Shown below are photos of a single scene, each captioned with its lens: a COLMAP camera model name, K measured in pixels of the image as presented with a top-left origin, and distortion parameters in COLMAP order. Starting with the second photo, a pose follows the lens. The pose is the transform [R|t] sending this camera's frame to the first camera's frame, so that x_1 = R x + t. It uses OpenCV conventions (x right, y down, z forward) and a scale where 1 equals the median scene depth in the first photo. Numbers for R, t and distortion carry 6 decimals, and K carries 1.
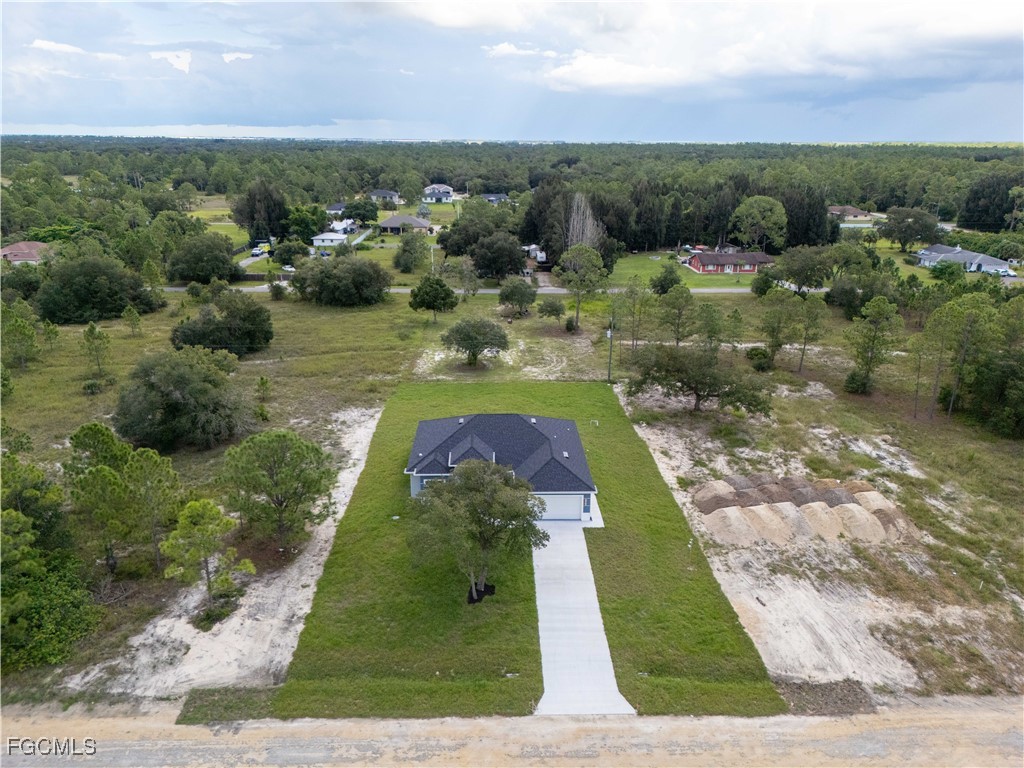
lens RADIAL K [[748.5, 0, 513.2], [0, 748.5, 385.8], [0, 0, 1]] dist [0.069538, -0.069470]
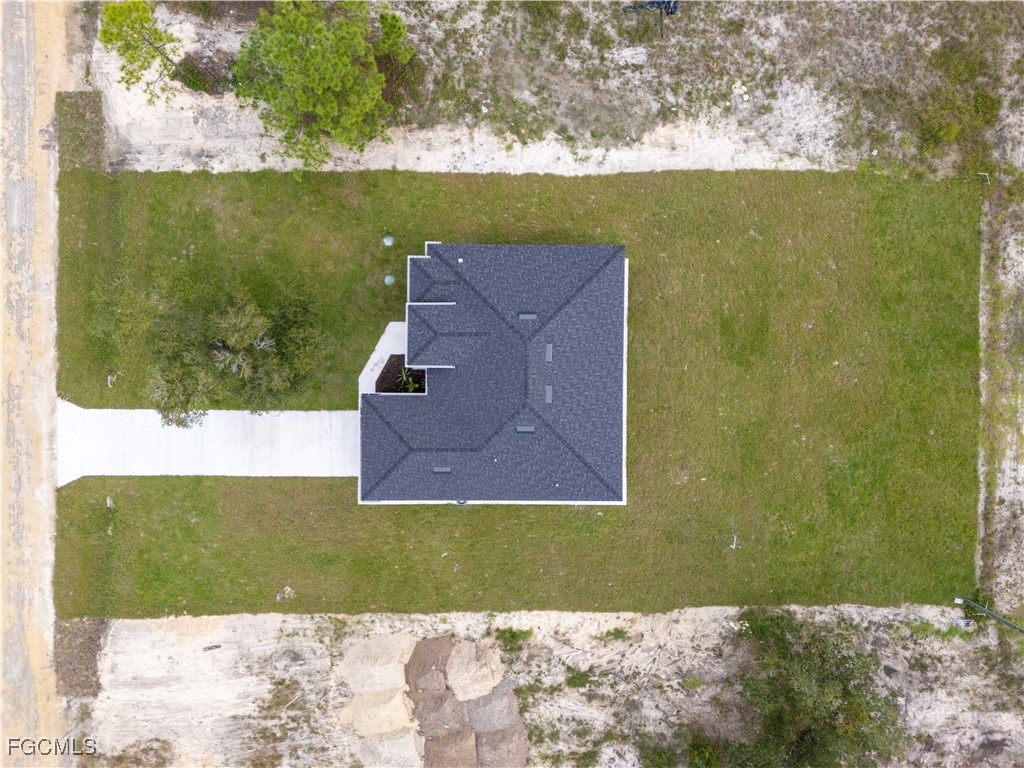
lens RADIAL K [[748.5, 0, 513.2], [0, 748.5, 385.8], [0, 0, 1]] dist [0.069538, -0.069470]
pose [[-0.033587, 0.999396, 0.008952, -0.012362], [-0.328125, -0.019487, 0.944433, -0.440801], [0.944037, 0.028784, 0.328581, 0.628602]]
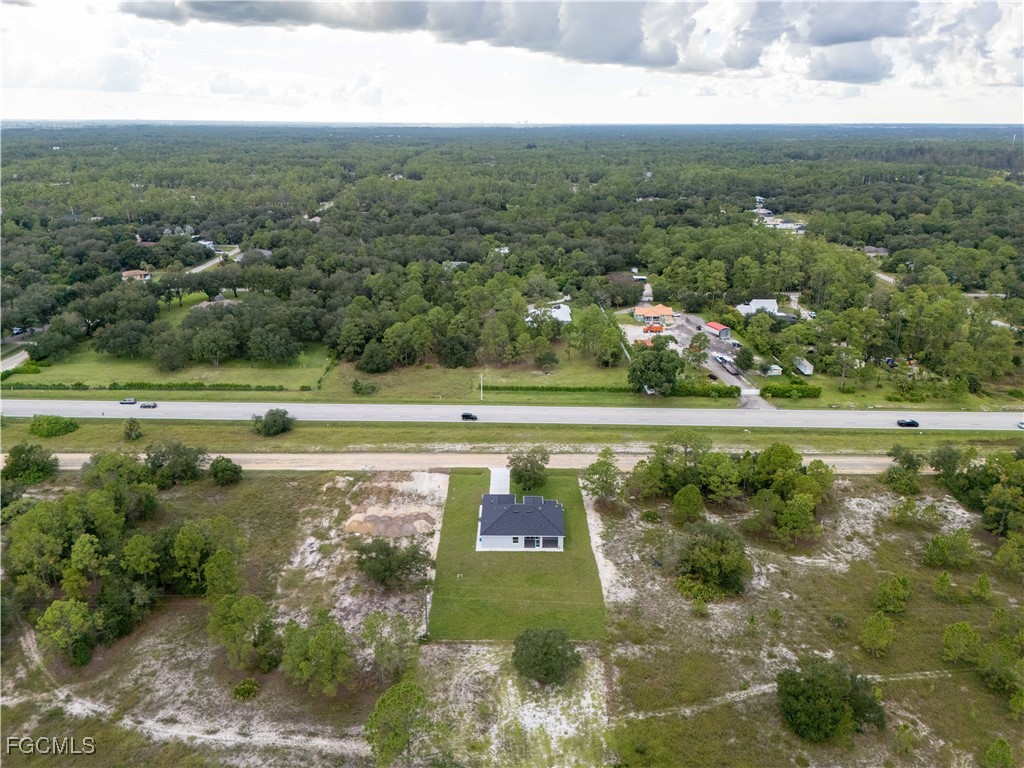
lens RADIAL K [[748.5, 0, 513.2], [0, 748.5, 385.8], [0, 0, 1]] dist [0.069538, -0.069470]
pose [[-0.999558, -0.018568, 0.023220, -0.029986], [-0.000567, 0.792770, 0.609520, -1.192311], [-0.029726, 0.609237, -0.792431, 1.957564]]
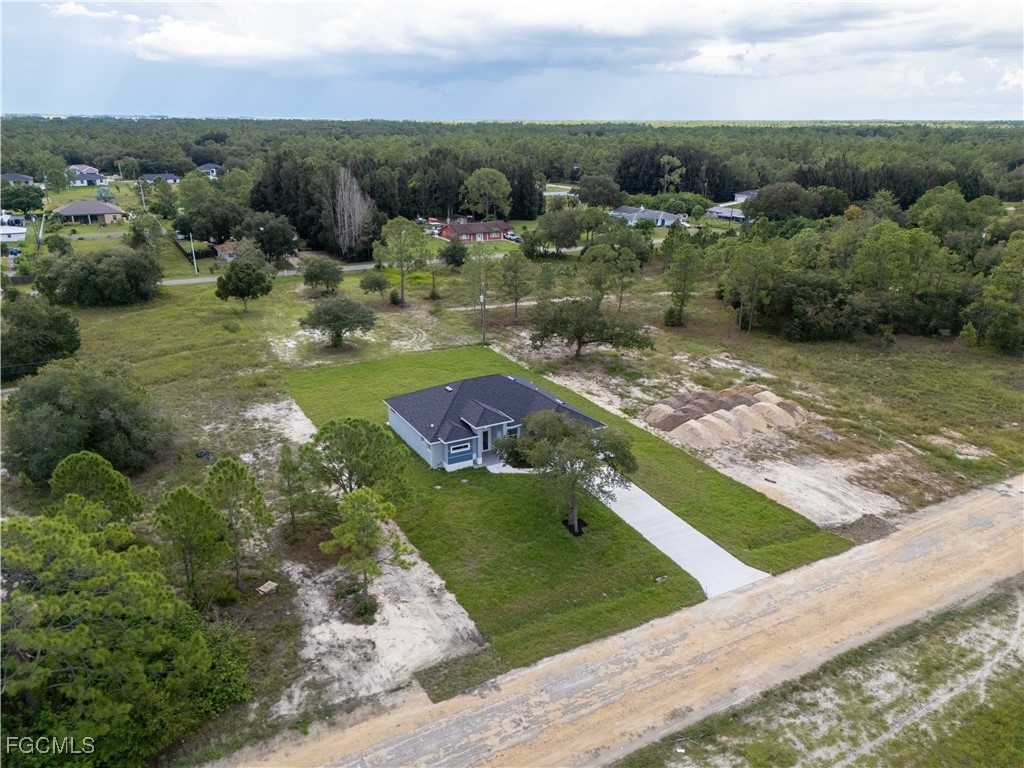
lens RADIAL K [[748.5, 0, 513.2], [0, 748.5, 385.8], [0, 0, 1]] dist [0.069538, -0.069470]
pose [[0.889721, -0.153290, 0.430000, -0.346502], [0.141537, 0.988149, 0.059406, -0.003987], [-0.434010, 0.008006, 0.900873, 0.031573]]
